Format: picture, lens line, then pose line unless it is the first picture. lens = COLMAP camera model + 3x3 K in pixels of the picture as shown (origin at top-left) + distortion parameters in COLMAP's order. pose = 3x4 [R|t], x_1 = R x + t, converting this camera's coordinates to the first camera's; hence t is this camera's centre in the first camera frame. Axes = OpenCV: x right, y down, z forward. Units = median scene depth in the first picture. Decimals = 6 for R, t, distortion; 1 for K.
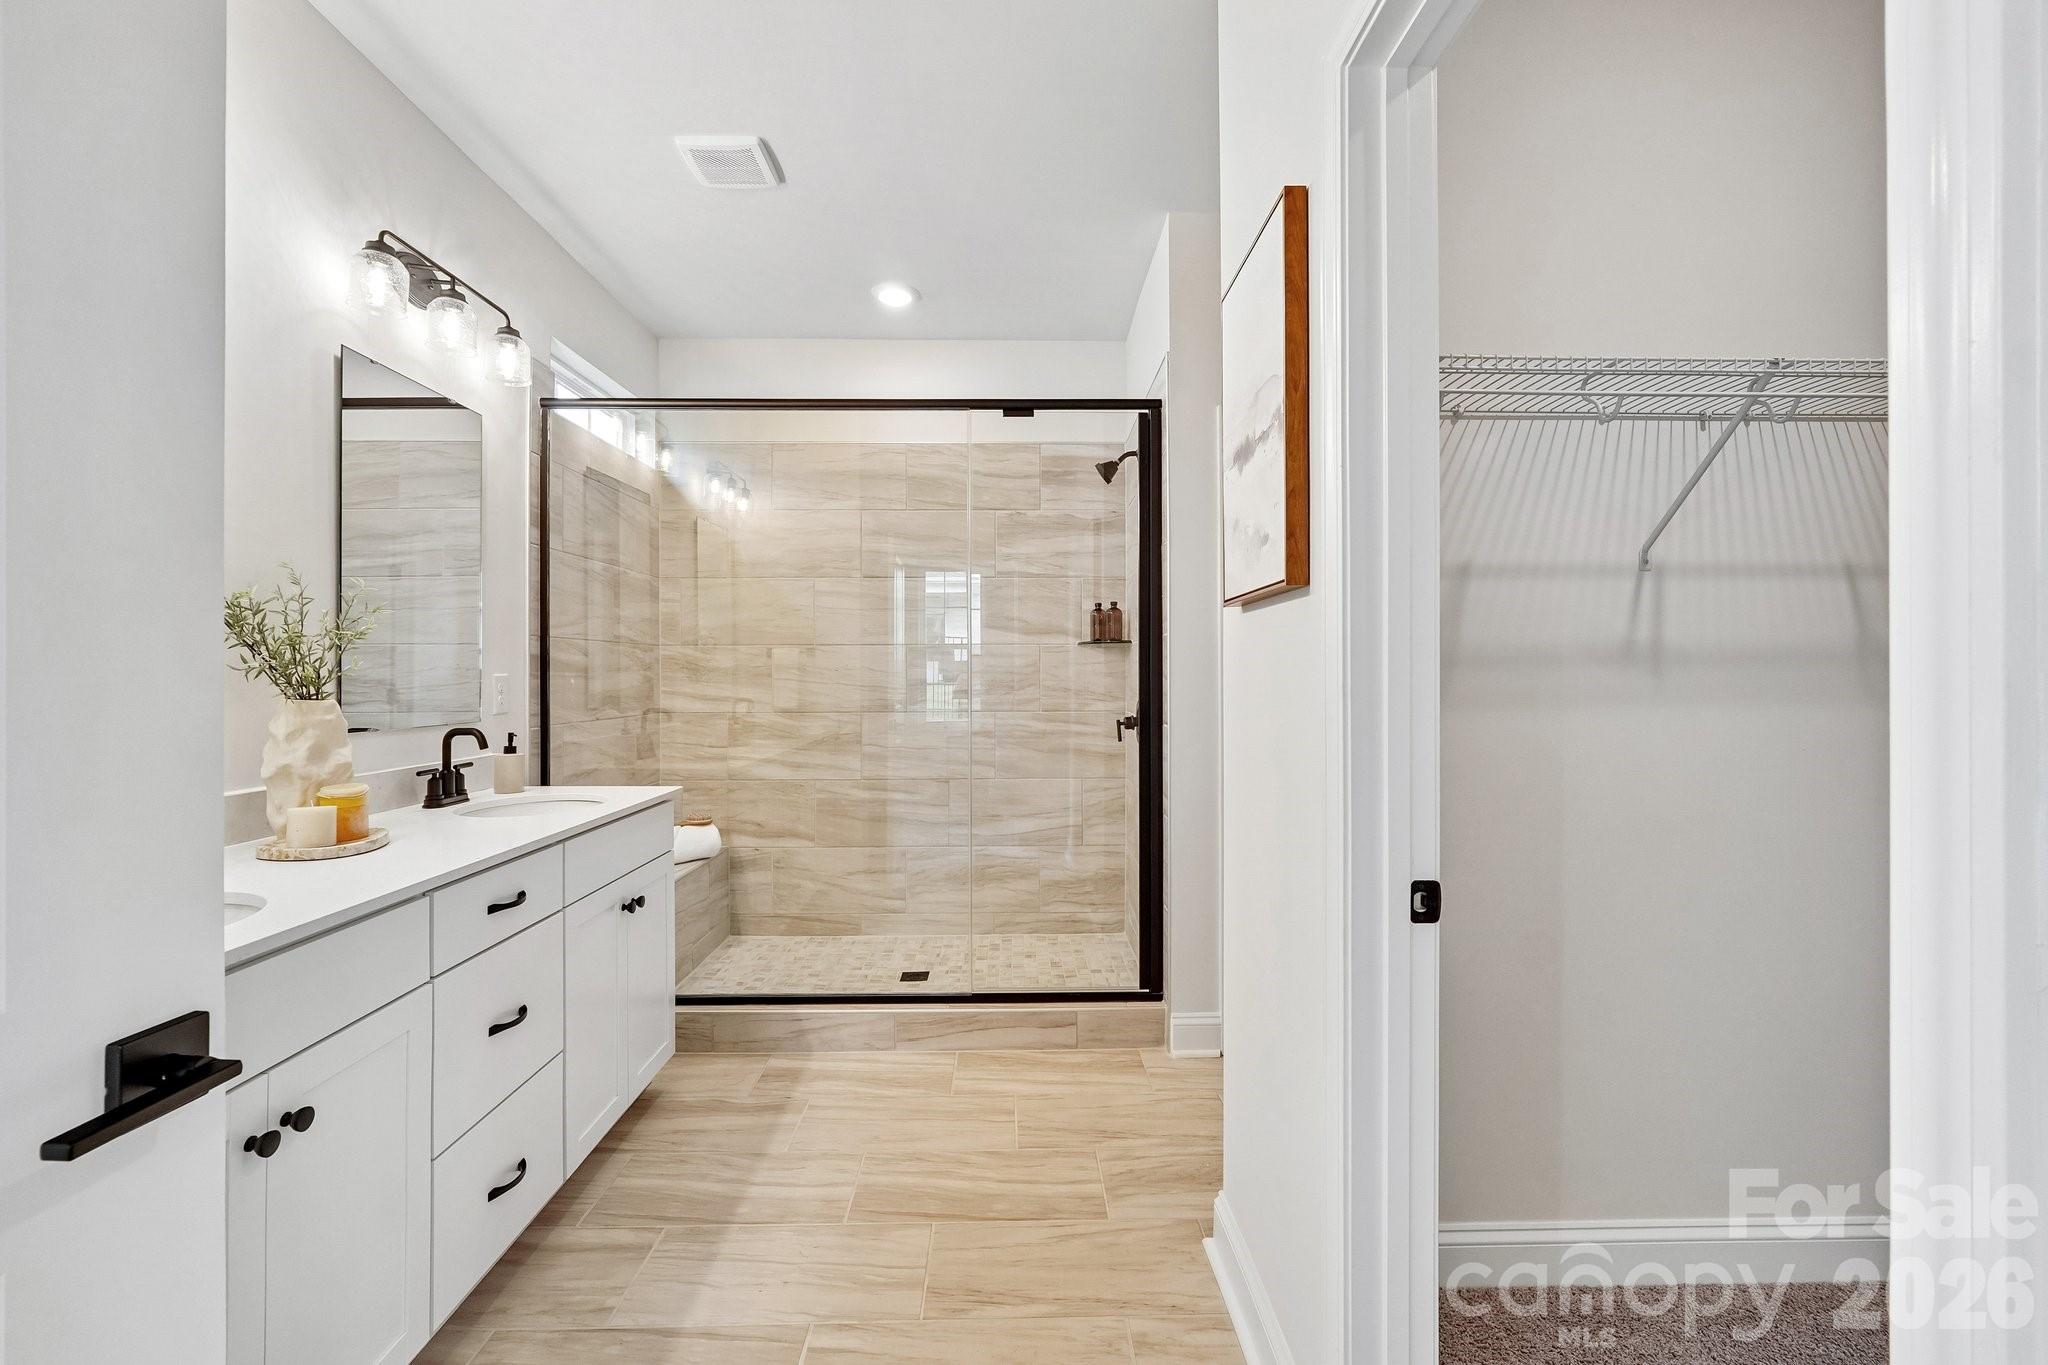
lens RADIAL K [[870.0, 0, 1022.6], [0, 870.0, 672.7], [0, 0, 1]] dist [-0.016598, 0.003935]
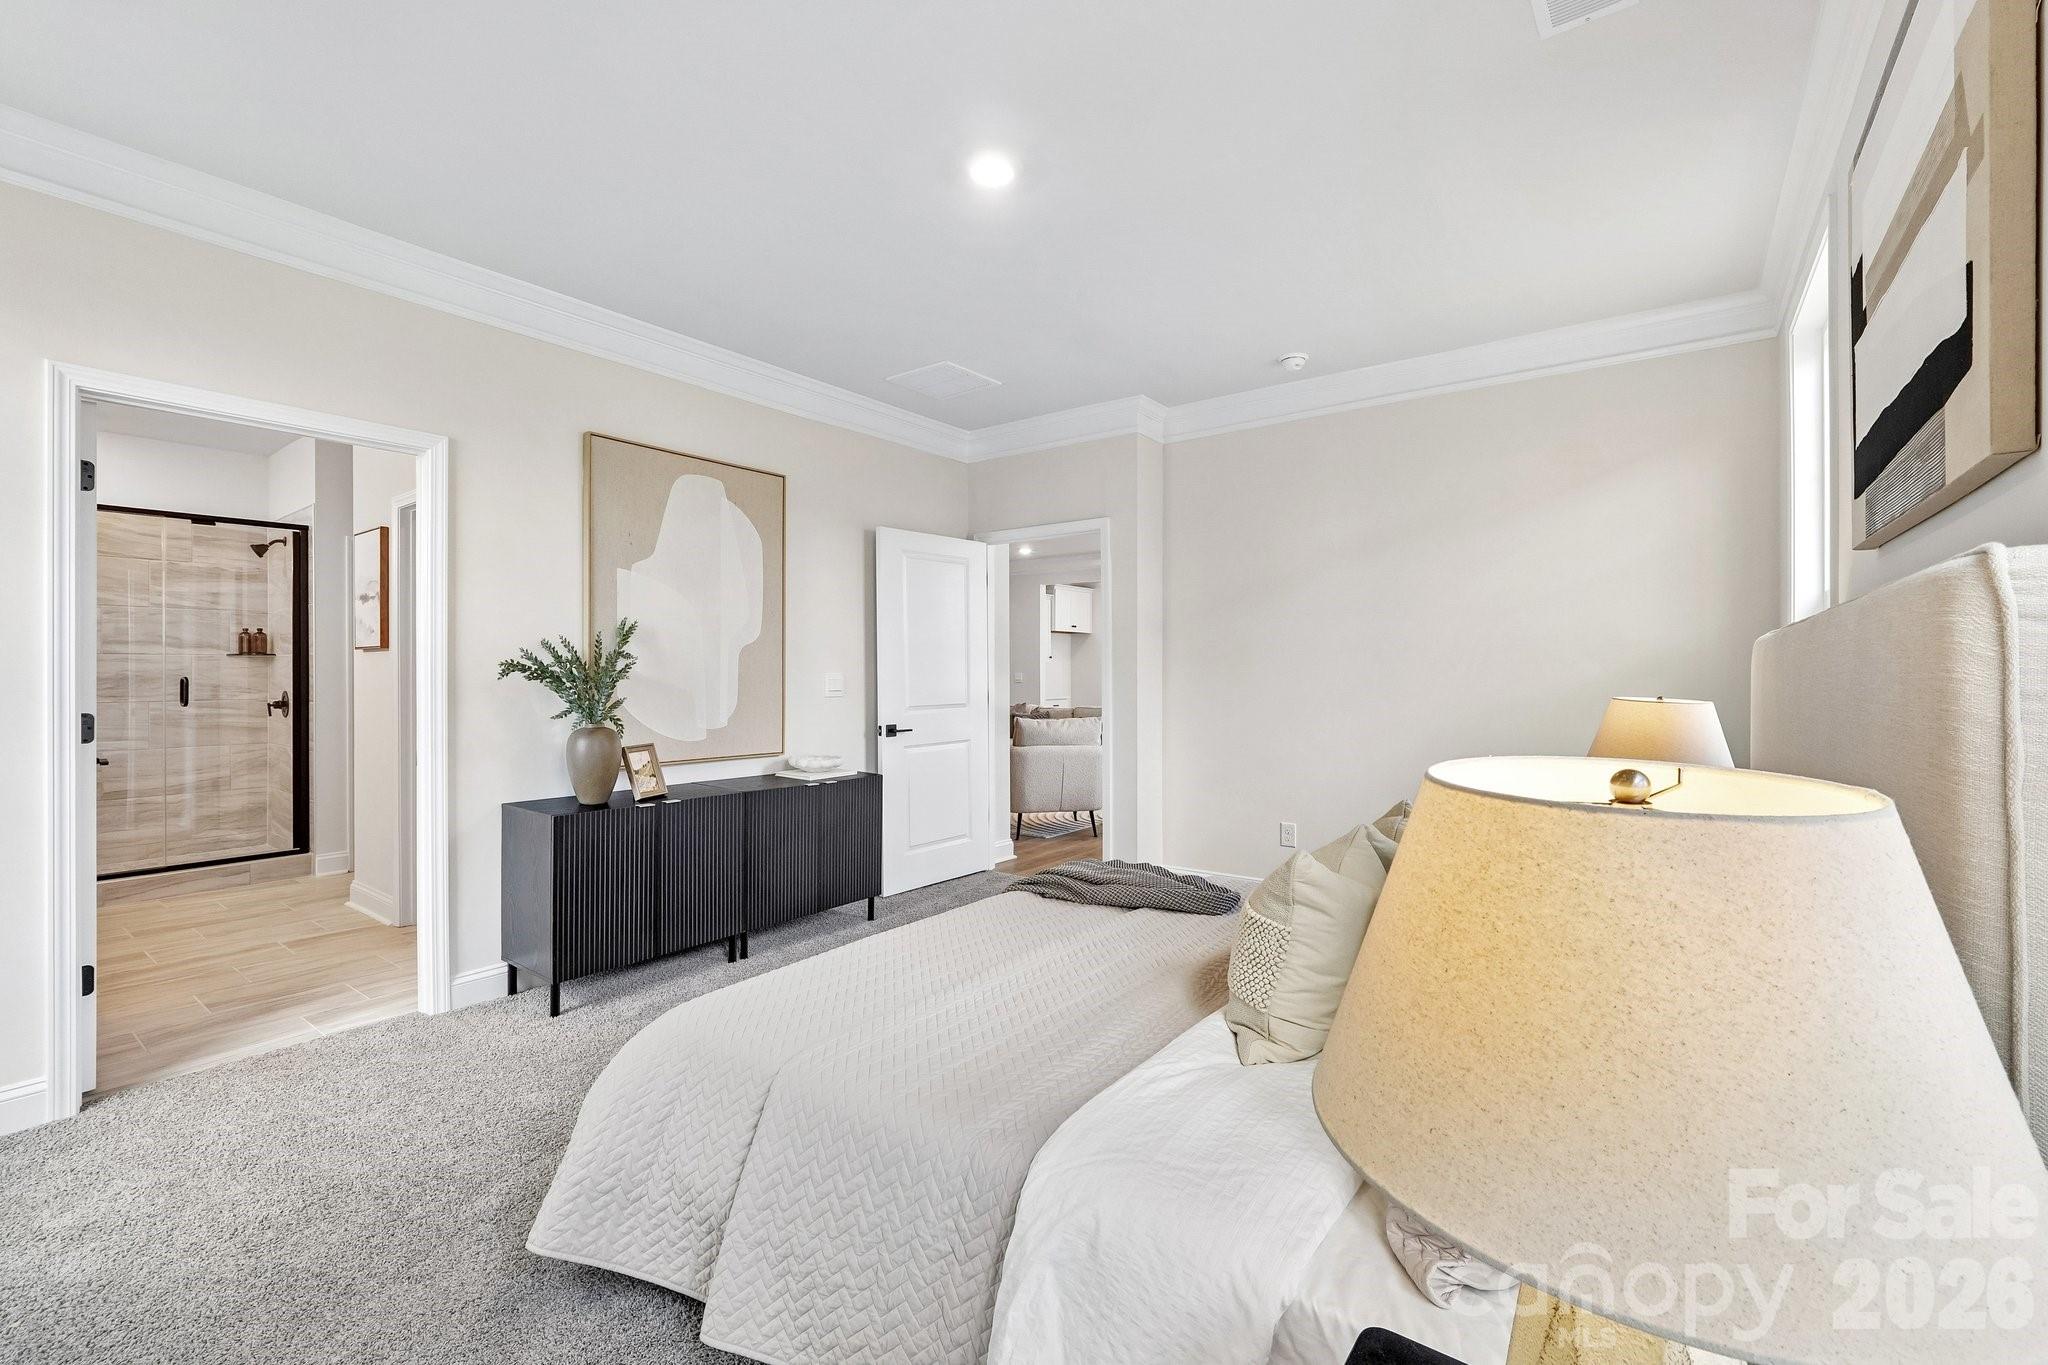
lens RADIAL K [[870.0, 0, 1033.5], [0, 870.0, 671.4], [0, 0, 1]] dist [-0.016598, 0.003935]
pose [[0.608195, 0.000681, 0.793787, -0.353302], [0.000685, 0.999999, -0.001383, -0.002306], [-0.793787, 0.001385, 0.608194, -1.326167]]
